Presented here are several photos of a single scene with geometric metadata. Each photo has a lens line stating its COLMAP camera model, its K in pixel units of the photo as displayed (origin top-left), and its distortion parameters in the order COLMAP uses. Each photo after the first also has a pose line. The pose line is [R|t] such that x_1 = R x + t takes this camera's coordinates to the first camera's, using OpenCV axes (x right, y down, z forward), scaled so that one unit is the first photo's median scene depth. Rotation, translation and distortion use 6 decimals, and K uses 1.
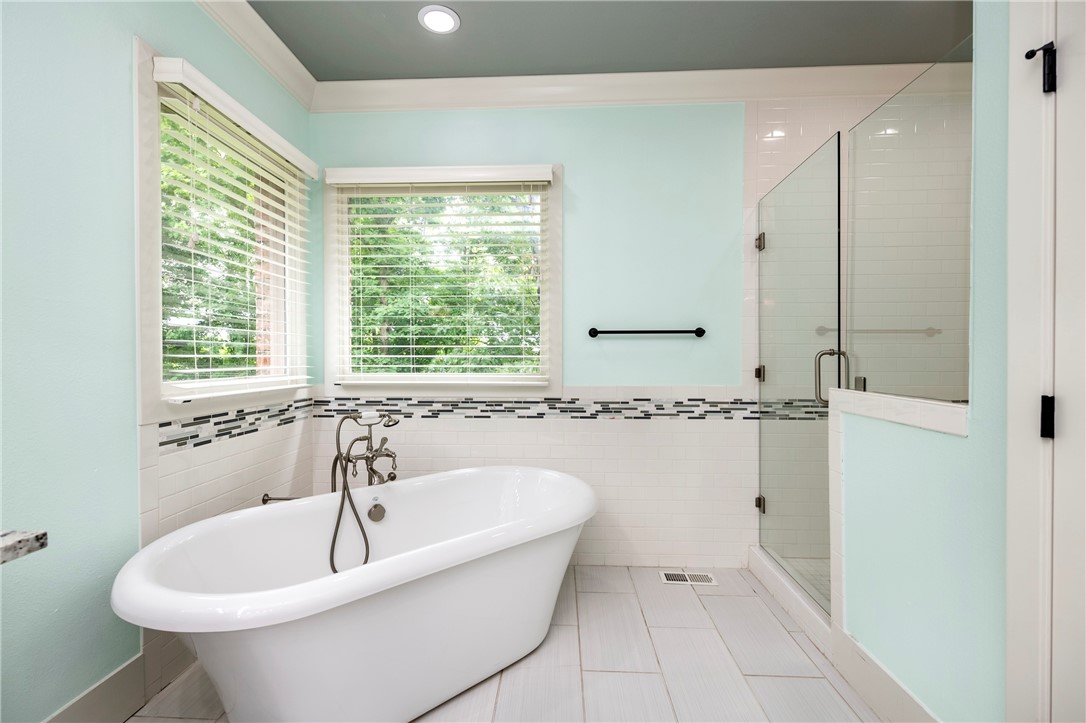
lens RADIAL K [[499.3, 0, 547.2], [0, 499.3, 353.8], [0, 0, 1]] dist [0.018860, 0.000183]
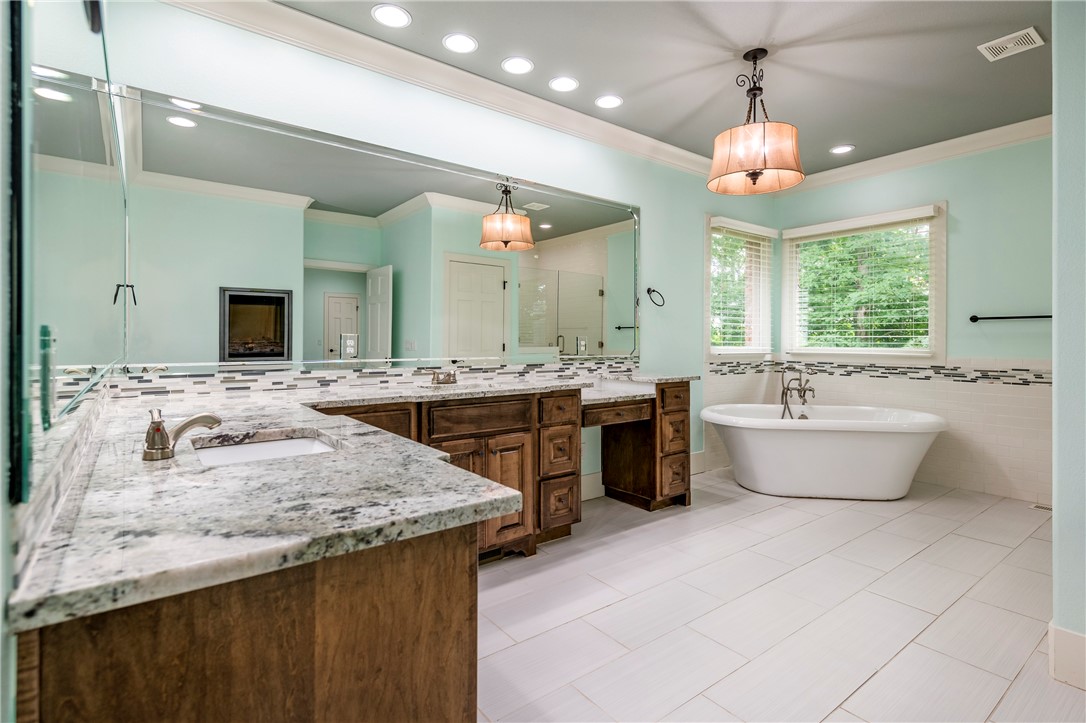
lens RADIAL K [[539.4, 0, 543.0], [0, 539.4, 361.5], [0, 0, 1]] dist [-0.006371, -0.000599]
pose [[0.637261, 0.031289, -0.770012, 0.469329], [-0.000950, 0.999207, 0.039816, 0.016585], [0.770647, -0.024641, 0.636785, -0.825337]]
